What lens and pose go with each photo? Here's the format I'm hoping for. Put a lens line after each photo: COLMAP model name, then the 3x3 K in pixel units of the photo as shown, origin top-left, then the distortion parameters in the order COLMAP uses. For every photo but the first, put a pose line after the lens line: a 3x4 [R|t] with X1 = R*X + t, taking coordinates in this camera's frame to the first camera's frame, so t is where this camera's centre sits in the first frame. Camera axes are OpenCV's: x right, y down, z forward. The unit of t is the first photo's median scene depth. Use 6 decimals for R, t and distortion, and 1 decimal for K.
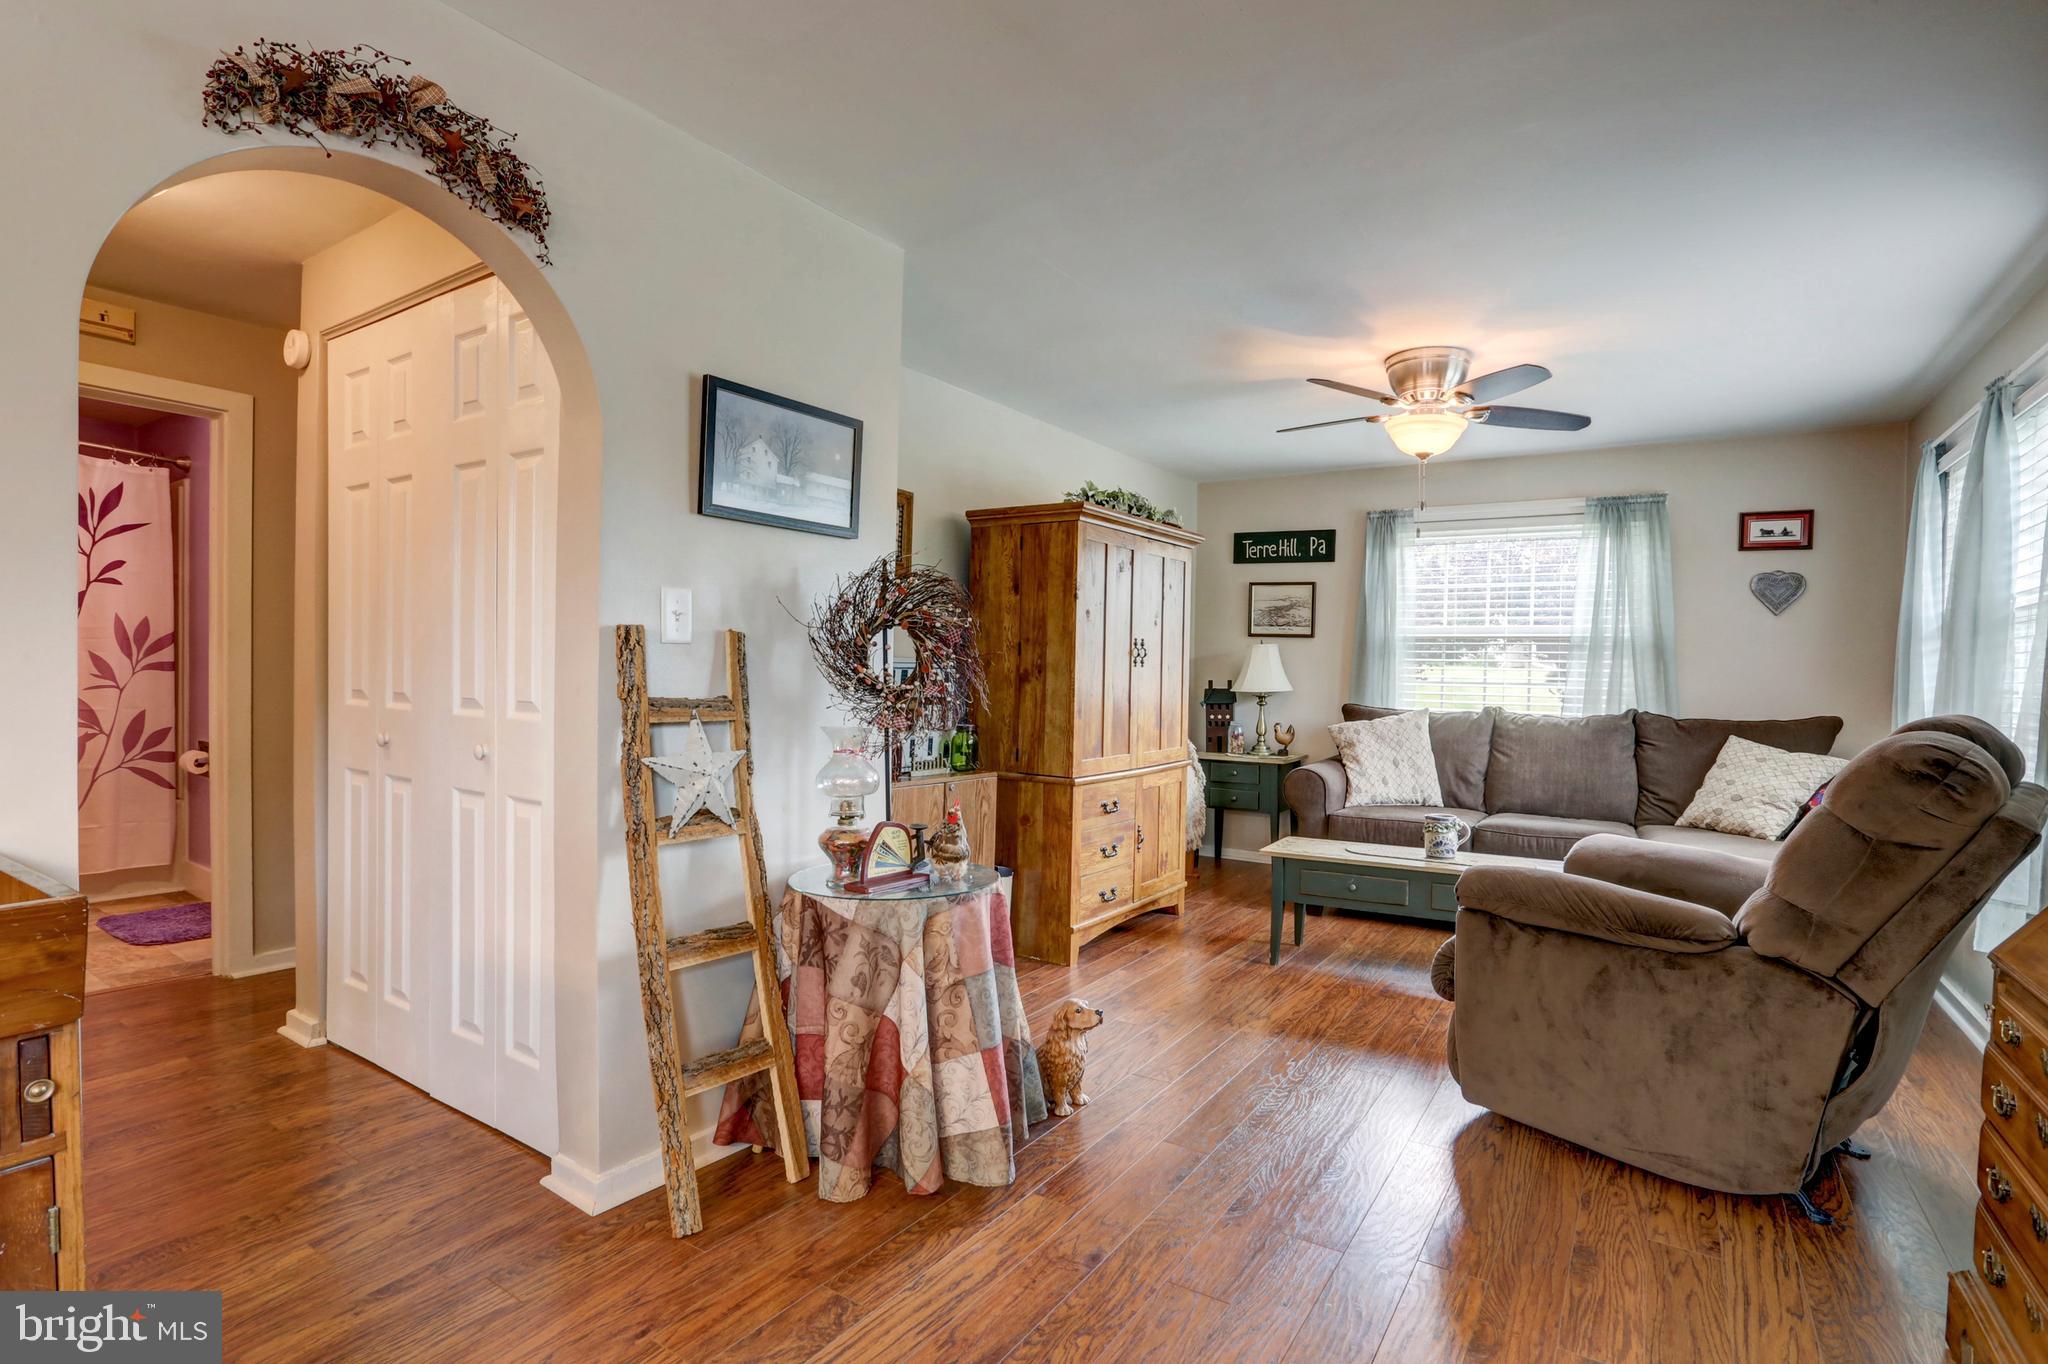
lens RADIAL K [[1003.4, 0, 1024.0], [0, 1003.4, 682.0], [0, 0, 1]] dist [-0.086923, 0.056829]
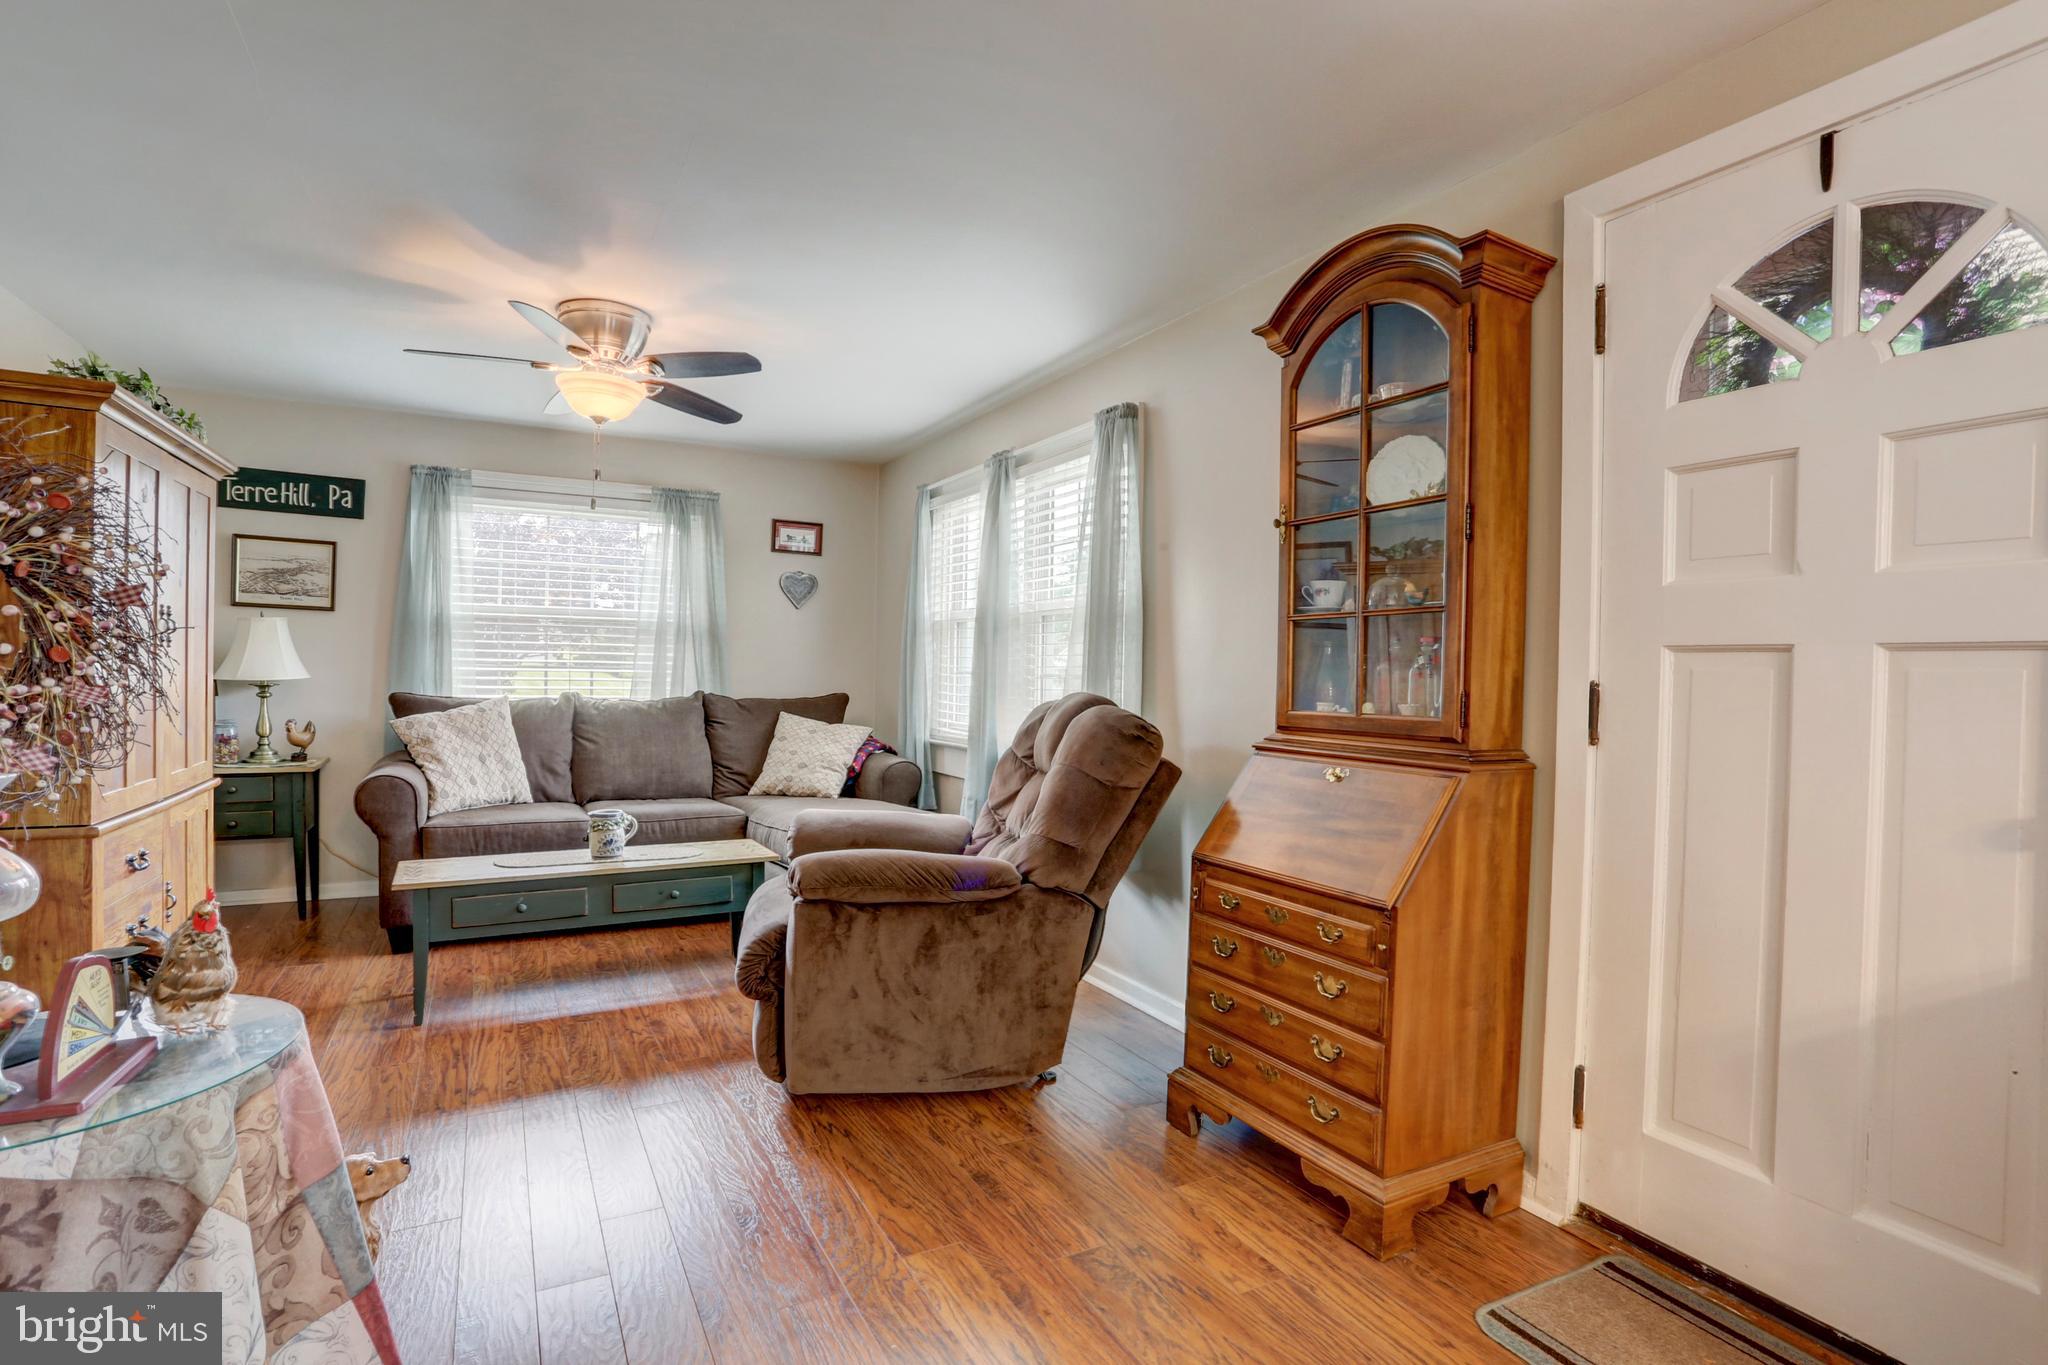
lens RADIAL K [[999.8, 0, 1021.5], [0, 999.8, 680.7], [0, 0, 1]] dist [-0.073440, 0.033585]
pose [[0.481419, -0.017003, 0.876326, -0.174099], [-0.000791, 0.999803, 0.019834, -0.005881], [-0.876490, -0.010241, 0.481311, 0.184204]]
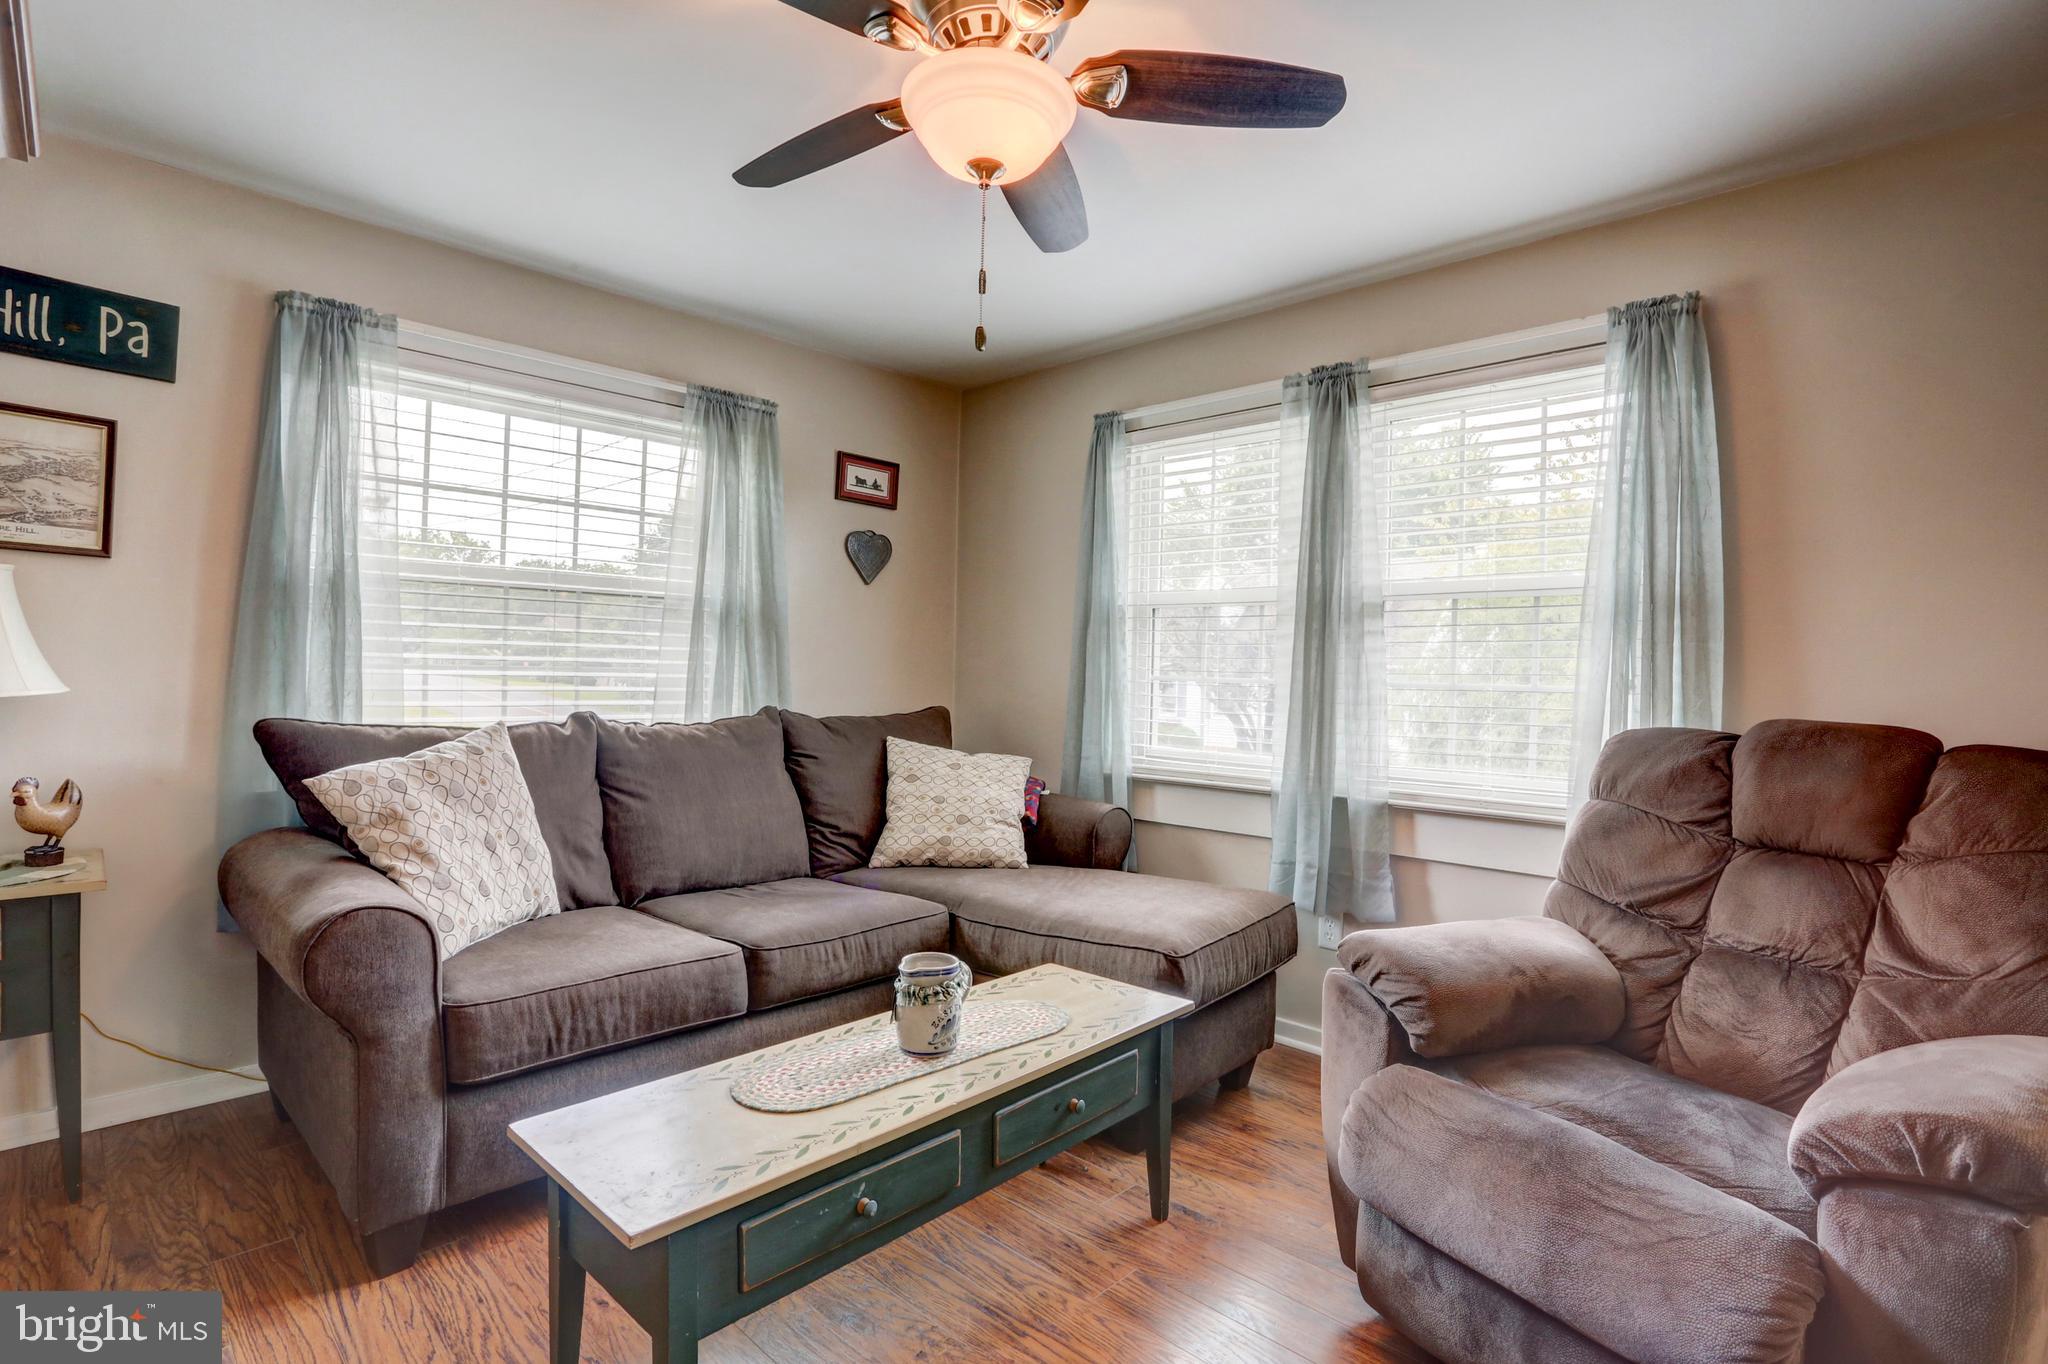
lens RADIAL K [[1007.0, 0, 1036.5], [0, 1007.0, 674.3], [0, 0, 1]] dist [-0.063258, 0.024525]
pose [[0.193405, -0.015289, 0.981000, -0.033038], [-0.009056, 0.999808, 0.017368, -0.009602], [-0.981077, -0.012243, 0.193230, 0.741509]]
